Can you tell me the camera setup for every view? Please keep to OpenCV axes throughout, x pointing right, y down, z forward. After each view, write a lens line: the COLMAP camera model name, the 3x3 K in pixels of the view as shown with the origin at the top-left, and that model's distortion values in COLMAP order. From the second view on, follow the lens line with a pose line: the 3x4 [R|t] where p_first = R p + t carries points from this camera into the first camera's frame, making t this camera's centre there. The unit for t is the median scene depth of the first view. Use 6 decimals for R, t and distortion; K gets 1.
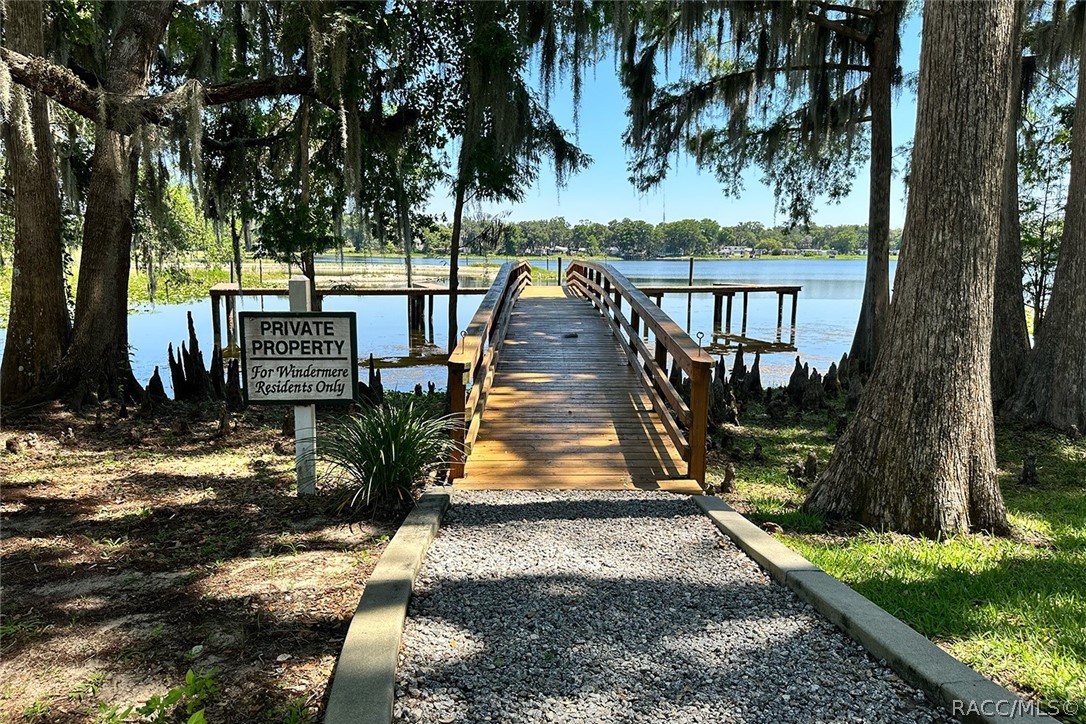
lens RADIAL K [[775.5, 0, 541.3], [0, 775.5, 364.6], [0, 0, 1]] dist [-0.003737, -0.007074]
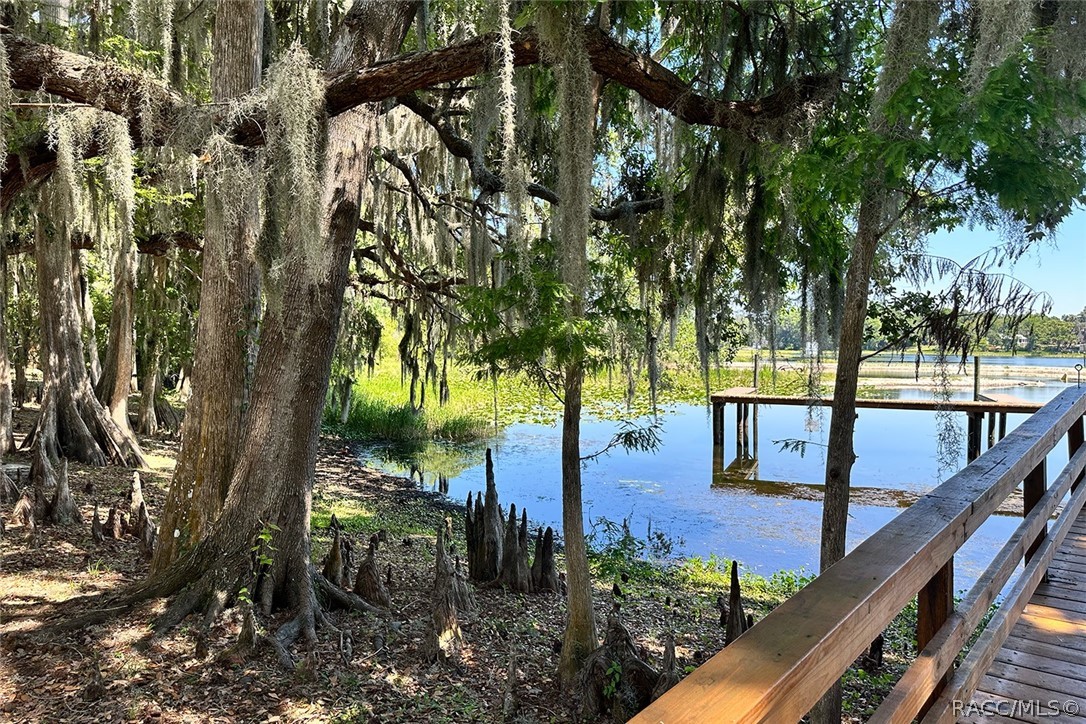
lens RADIAL K [[775.5, 0, 543.0], [0, 775.5, 364.4], [0, 0, 1]] dist [-0.003737, -0.007074]
pose [[0.757358, 0.006842, -0.652964, 0.003453], [-0.088937, 0.991708, -0.092764, -0.021033], [0.646915, 0.128328, 0.751687, 0.130939]]
